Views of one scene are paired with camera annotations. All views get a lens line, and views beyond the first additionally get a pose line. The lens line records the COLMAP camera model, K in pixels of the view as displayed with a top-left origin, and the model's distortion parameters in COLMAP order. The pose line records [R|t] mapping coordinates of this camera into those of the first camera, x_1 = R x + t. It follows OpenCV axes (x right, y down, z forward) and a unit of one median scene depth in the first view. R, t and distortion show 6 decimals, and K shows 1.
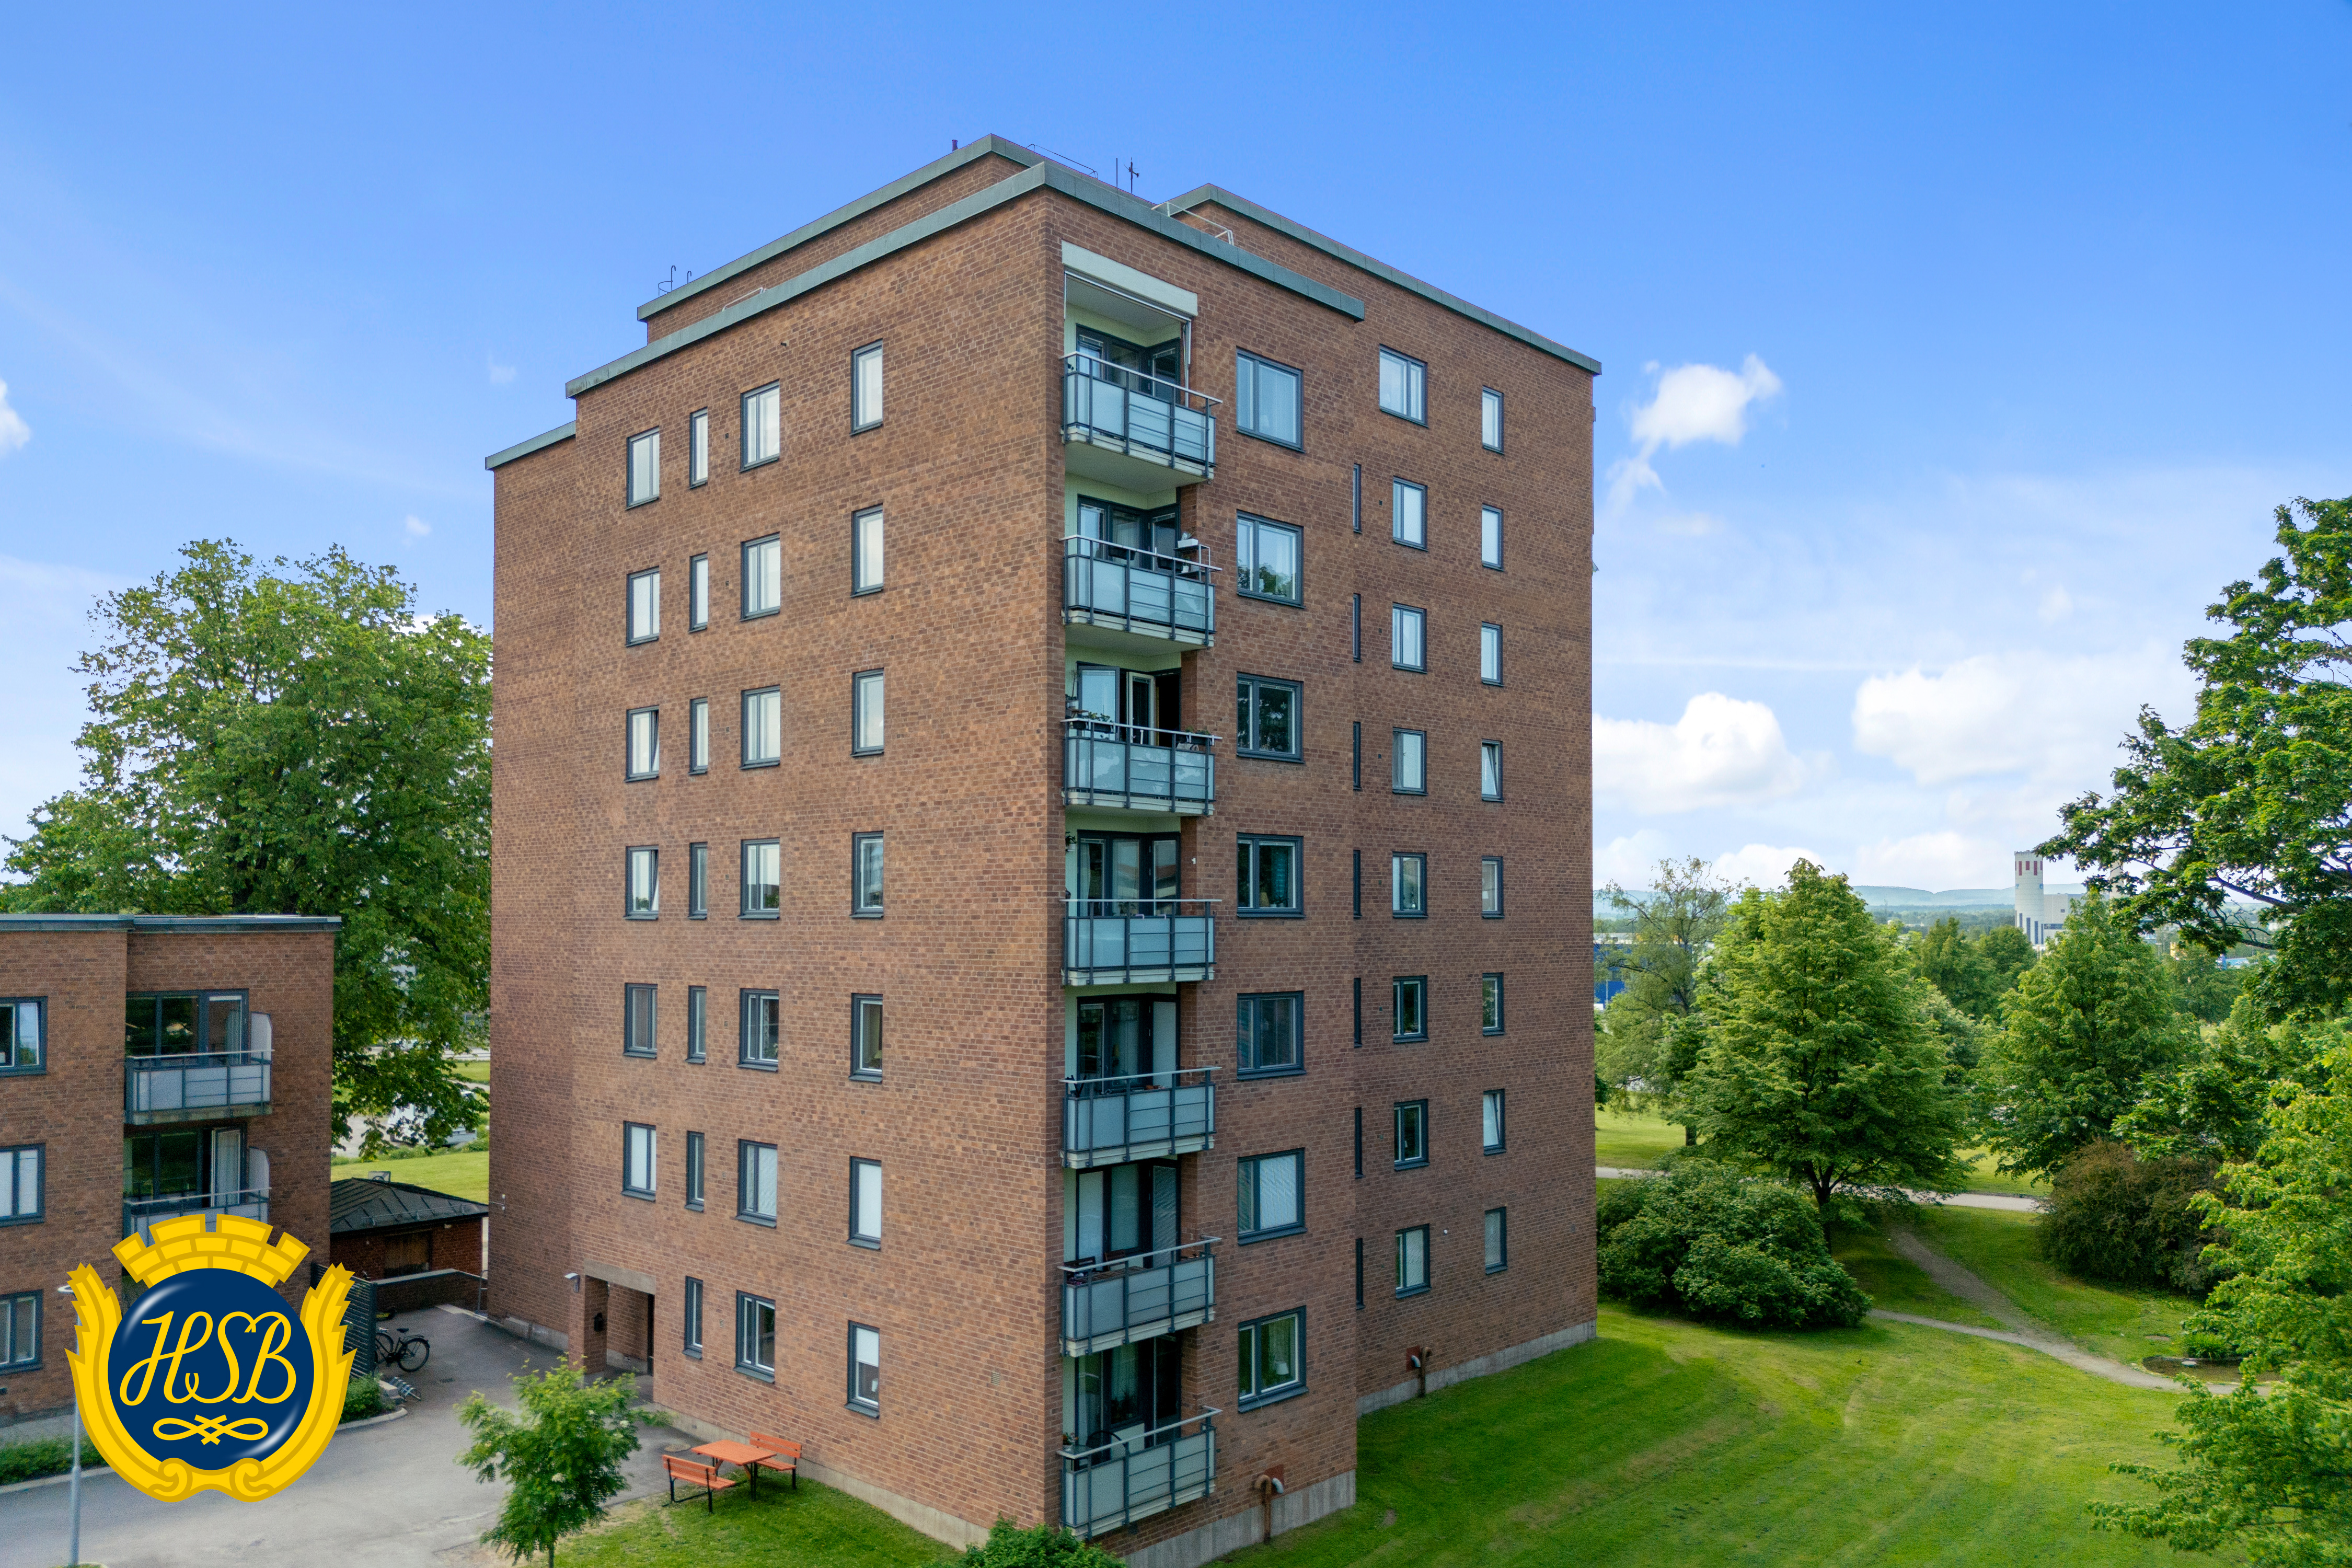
lens RADIAL K [[1693.3, 0, 1205.9], [0, 1693.3, 877.9], [0, 0, 1]] dist [0.110167, -0.188705]
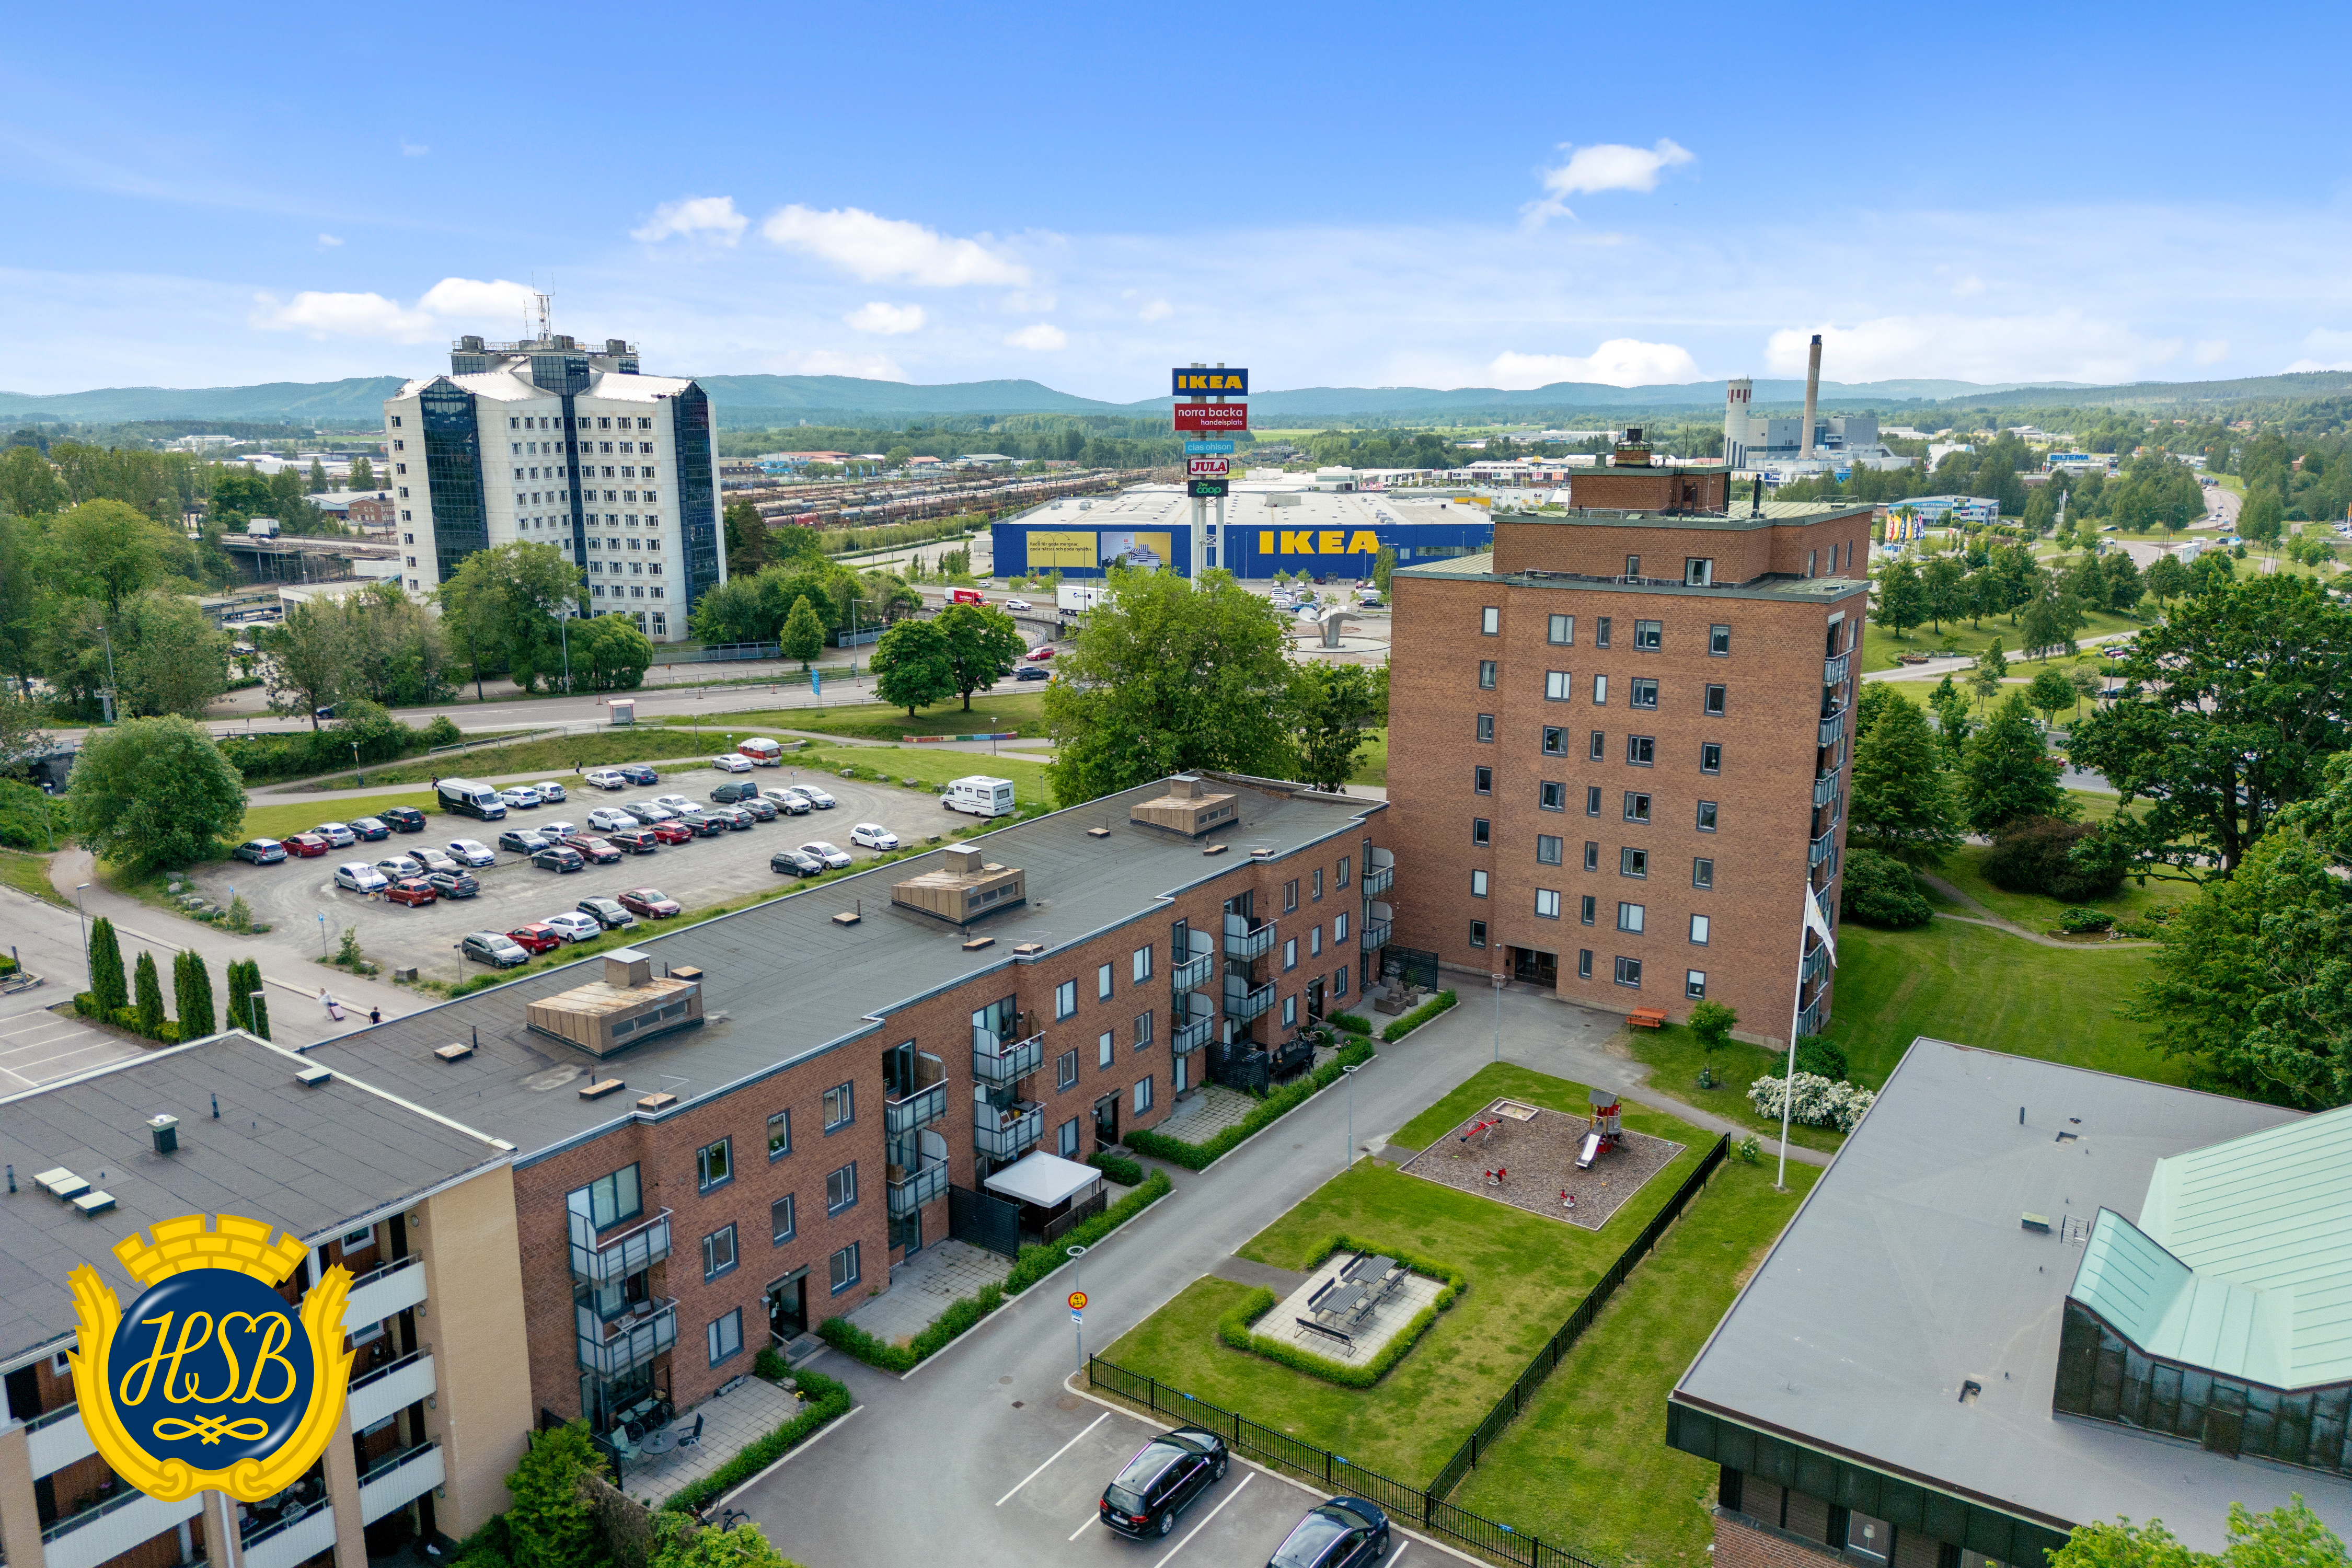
lens RADIAL K [[1669.3, 0, 1189.4], [0, 1669.3, 777.2], [0, 0, 1]] dist [0.098125, -0.136390]
pose [[0.986603, -0.033836, 0.159592, -0.925315], [-0.006032, 0.970020, 0.242949, -0.457355], [-0.163028, -0.240657, 0.956821, -0.923571]]
